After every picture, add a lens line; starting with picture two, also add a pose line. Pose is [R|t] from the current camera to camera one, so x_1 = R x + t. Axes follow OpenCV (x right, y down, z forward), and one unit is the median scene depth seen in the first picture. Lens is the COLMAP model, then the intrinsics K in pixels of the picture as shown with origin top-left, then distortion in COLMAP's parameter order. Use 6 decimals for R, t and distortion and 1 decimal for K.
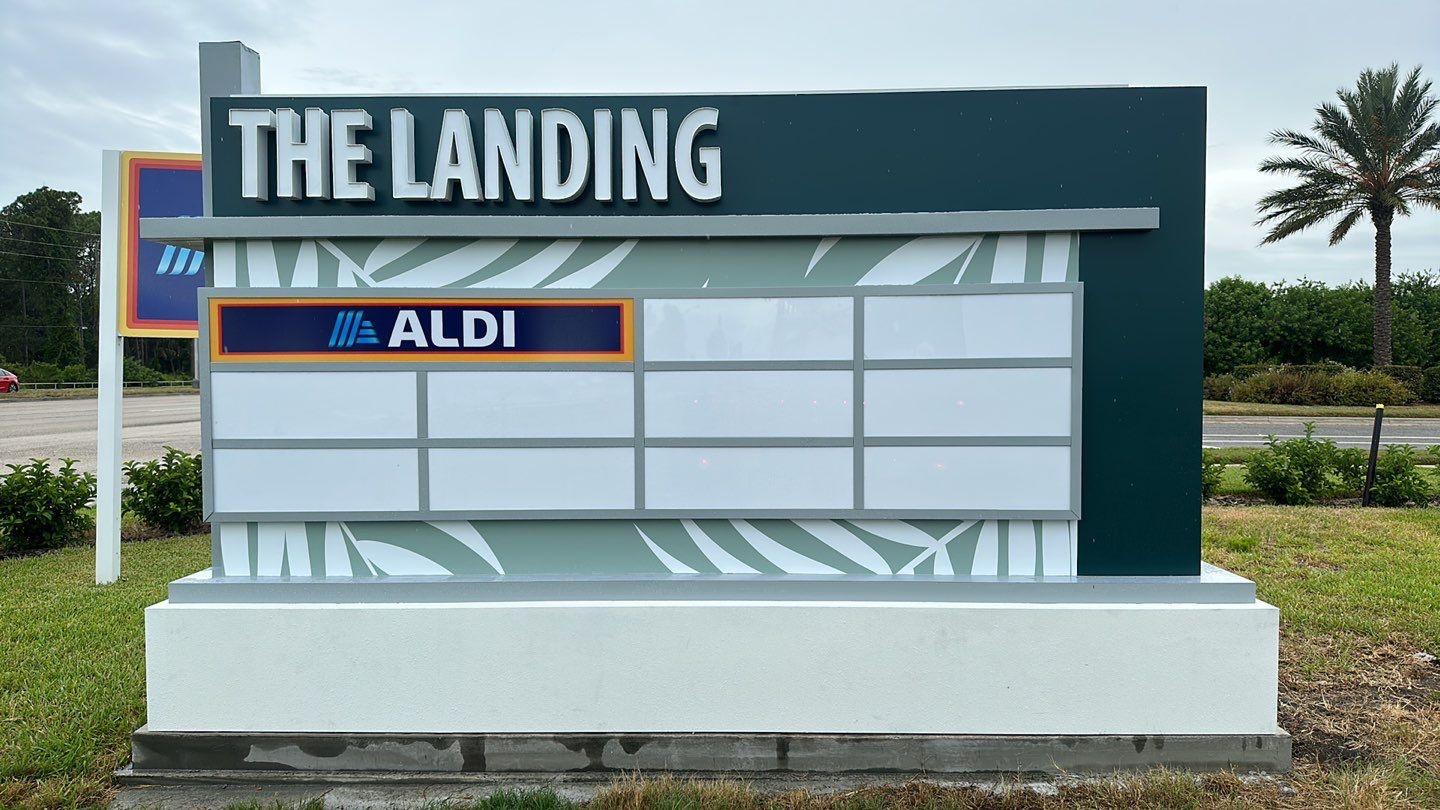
lens RADIAL K [[960.9, 0, 720.7], [0, 960.9, 409.2], [0, 0, 1]] dist [0.109996, -0.158212]
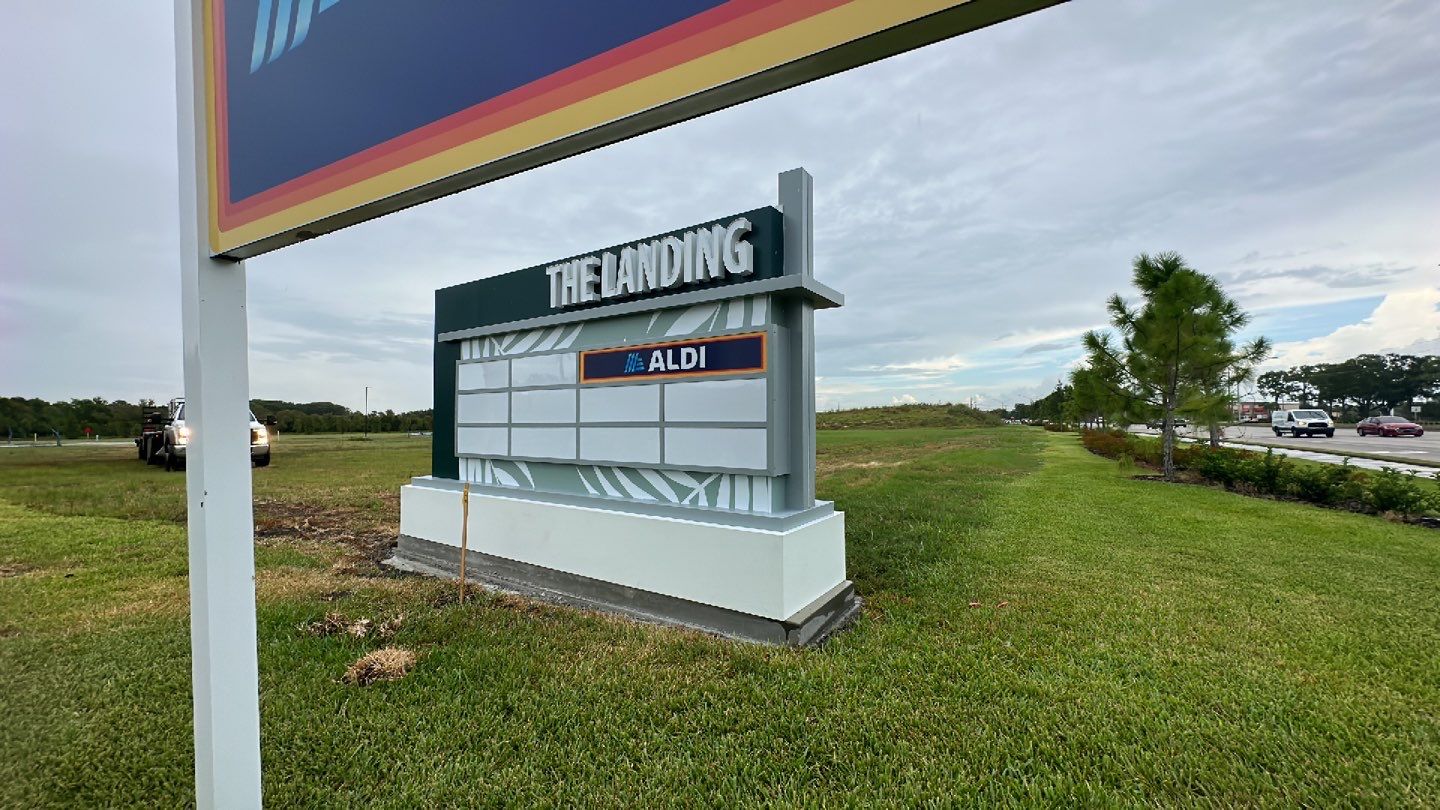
lens RADIAL K [[548.4, 0, 716.1], [0, 548.4, 405.1], [0, 0, 1]] dist [0.000780, -0.000234]
pose [[0.838054, -0.012142, -0.545452, 0.774517], [-0.033097, 0.996780, -0.073041, 0.066527], [0.544582, 0.079265, 0.834954, 0.208112]]
